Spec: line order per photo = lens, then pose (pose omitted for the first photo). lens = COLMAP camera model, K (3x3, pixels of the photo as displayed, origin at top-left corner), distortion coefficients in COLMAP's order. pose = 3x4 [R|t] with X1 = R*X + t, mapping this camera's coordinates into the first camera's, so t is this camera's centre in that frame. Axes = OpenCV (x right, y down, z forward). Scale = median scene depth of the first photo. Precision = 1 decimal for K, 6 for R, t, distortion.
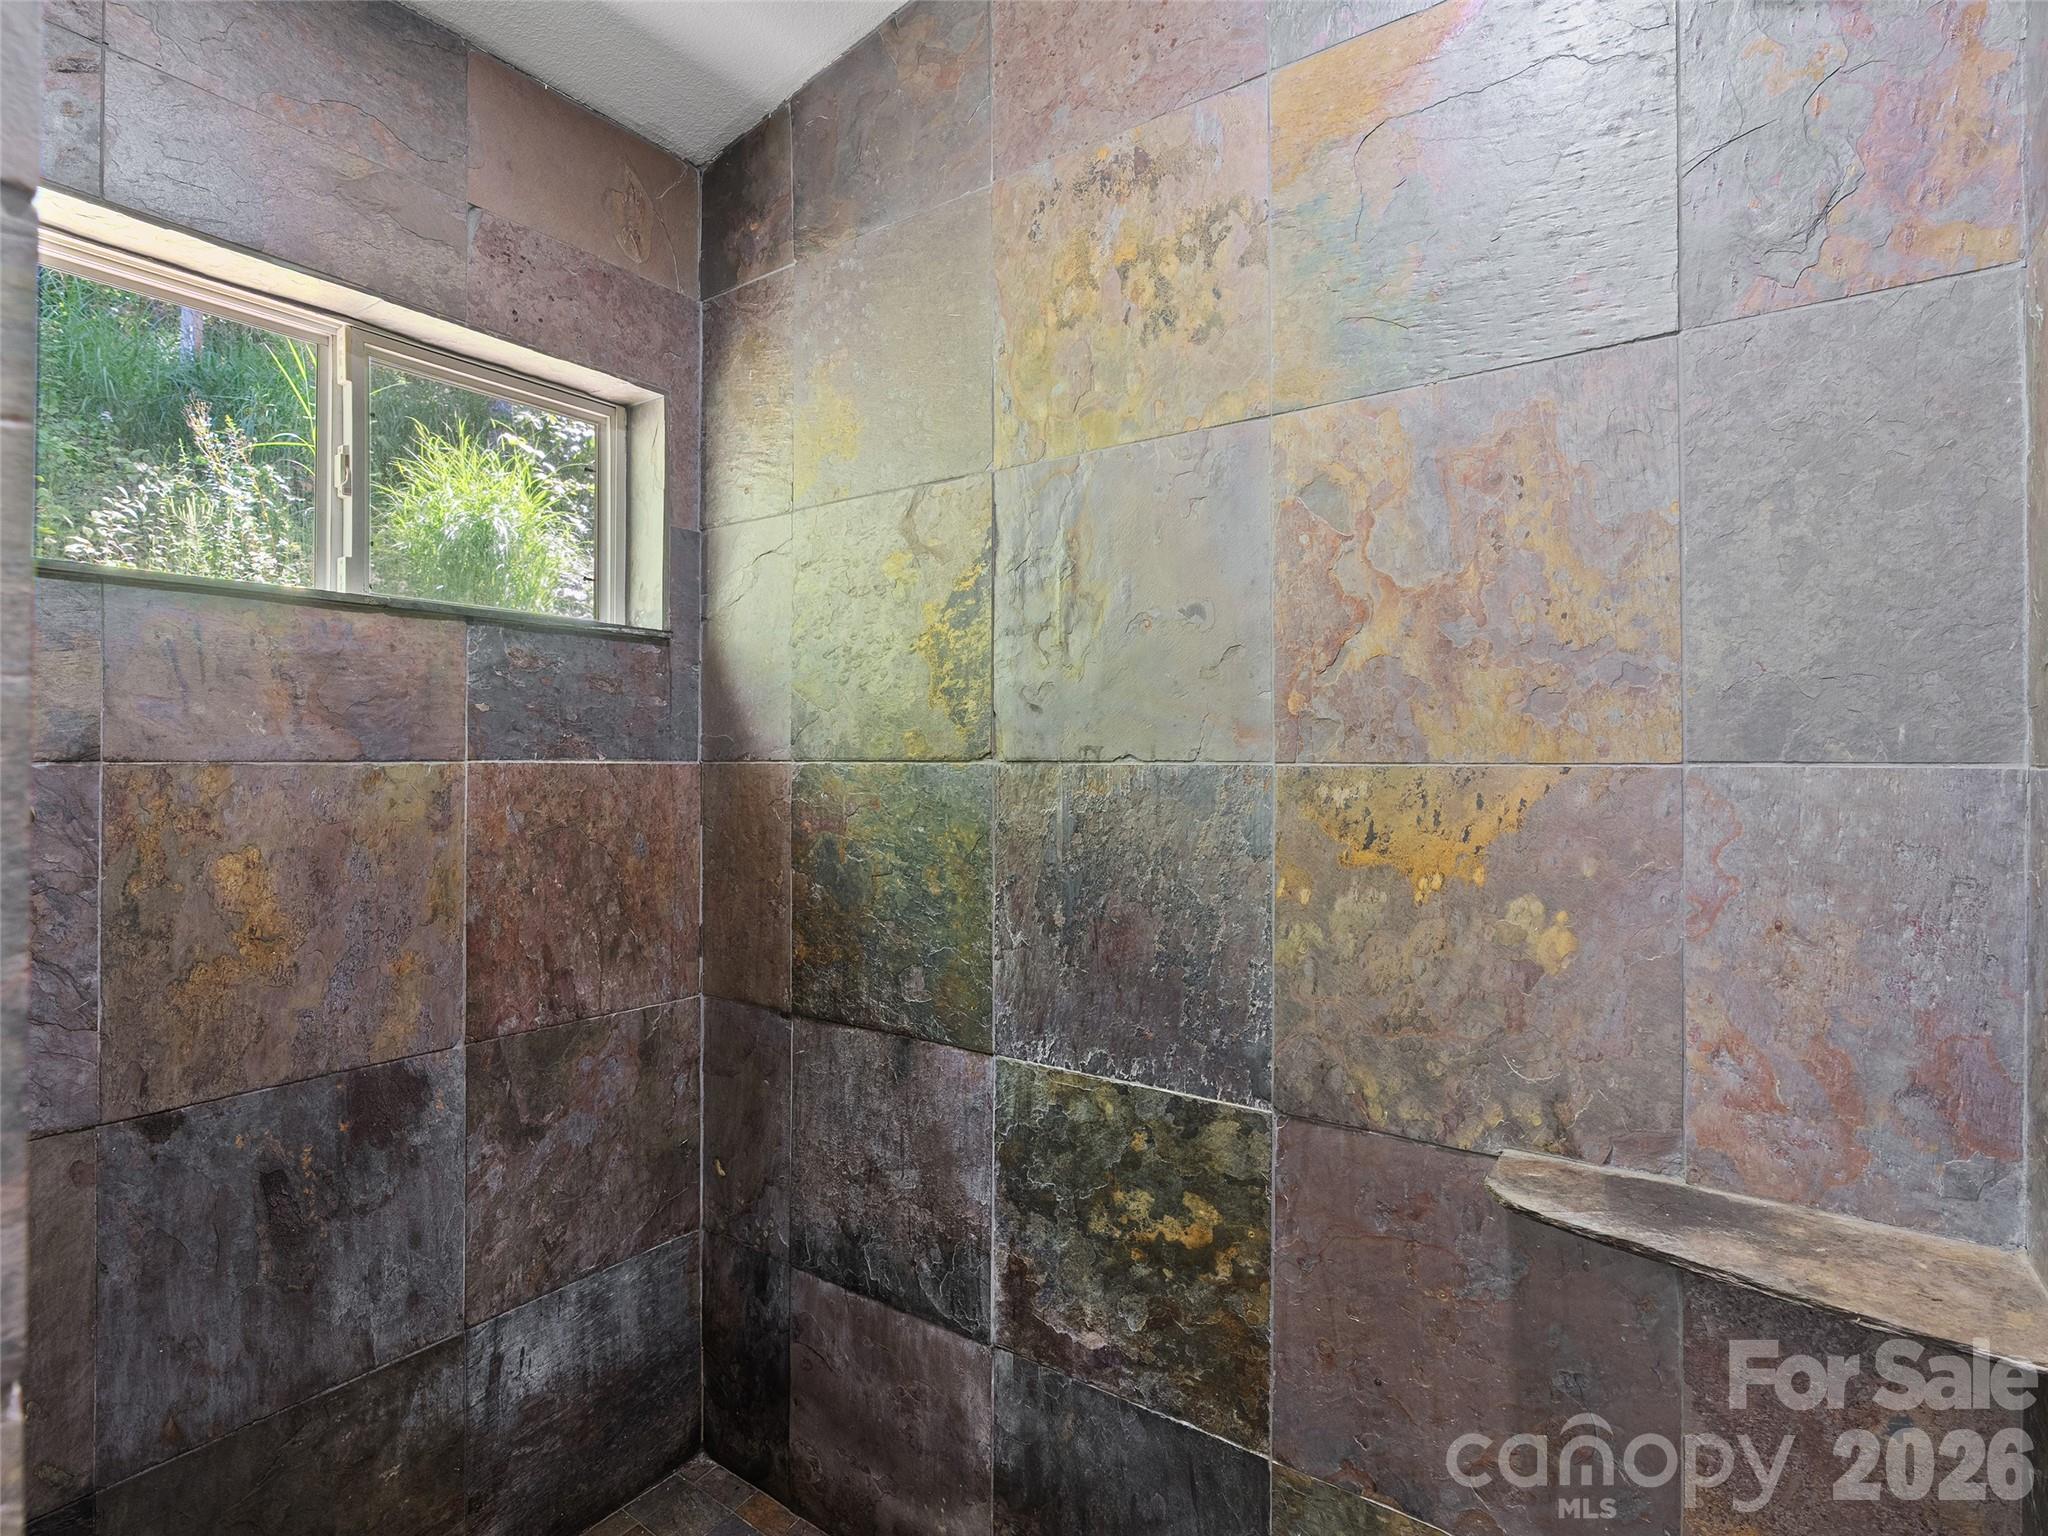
lens RADIAL K [[1046.4, 0, 1014.5], [0, 1046.4, 773.4], [0, 0, 1]] dist [-0.011343, 0.005803]
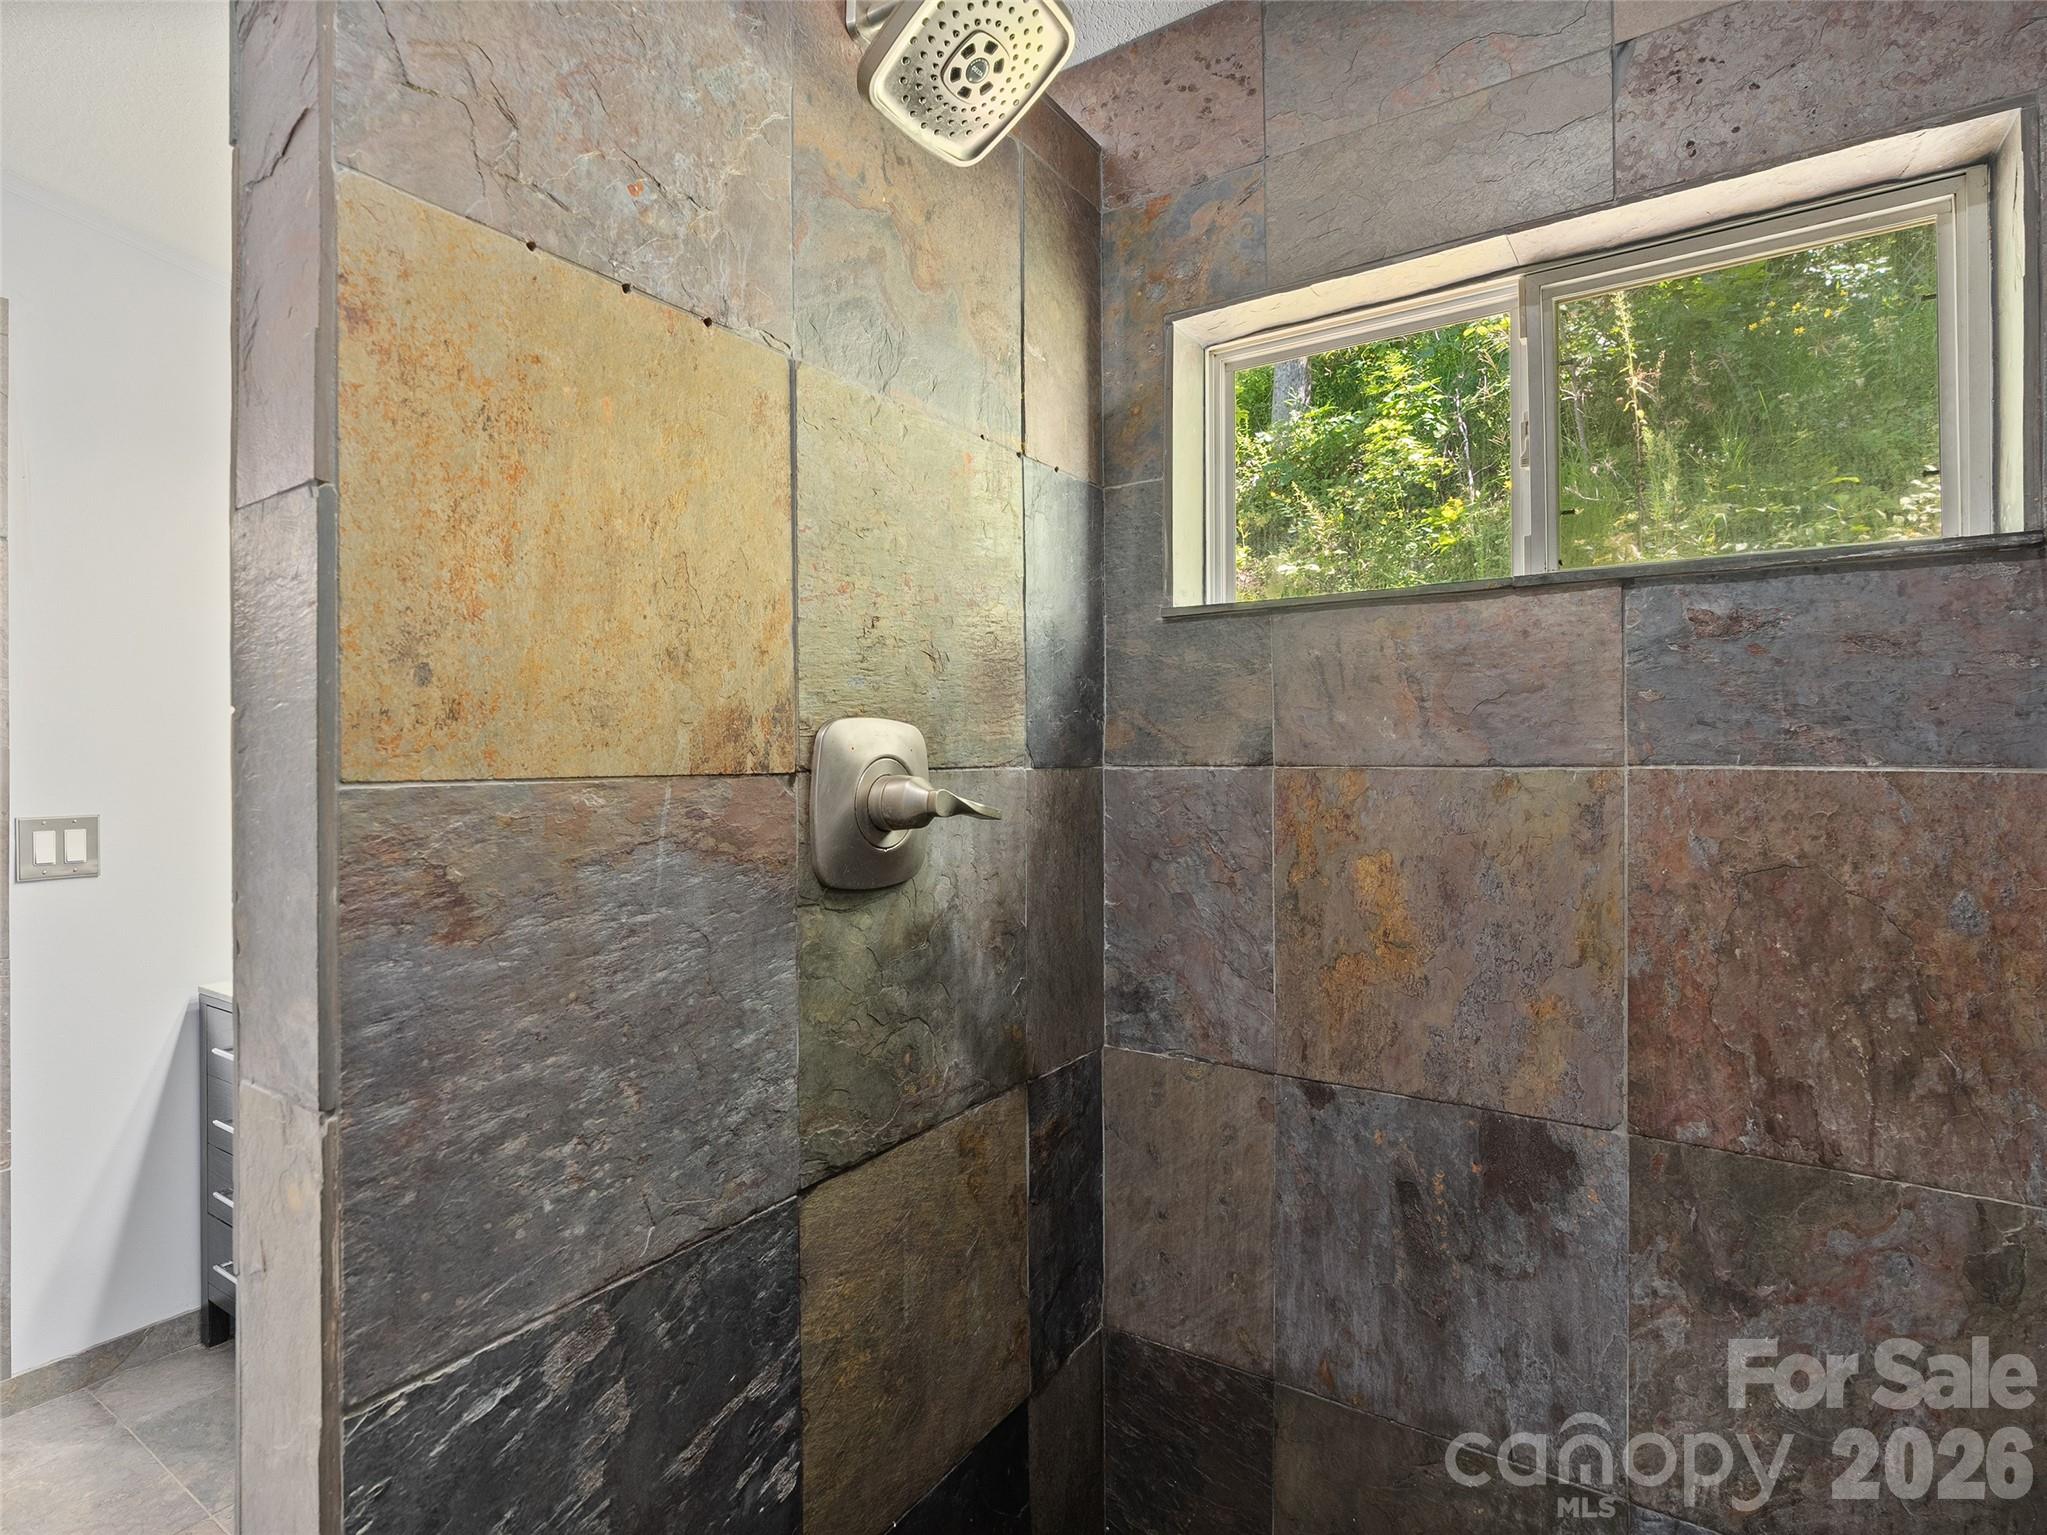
lens RADIAL K [[1045.9, 0, 1014.0], [0, 1045.9, 772.9], [0, 0, 1]] dist [-0.011343, 0.005803]
pose [[0.030485, 0.009234, -0.999493, 0.238174], [-0.014028, 0.999863, 0.008809, -0.007854], [0.999437, 0.013753, 0.030611, 0.539615]]
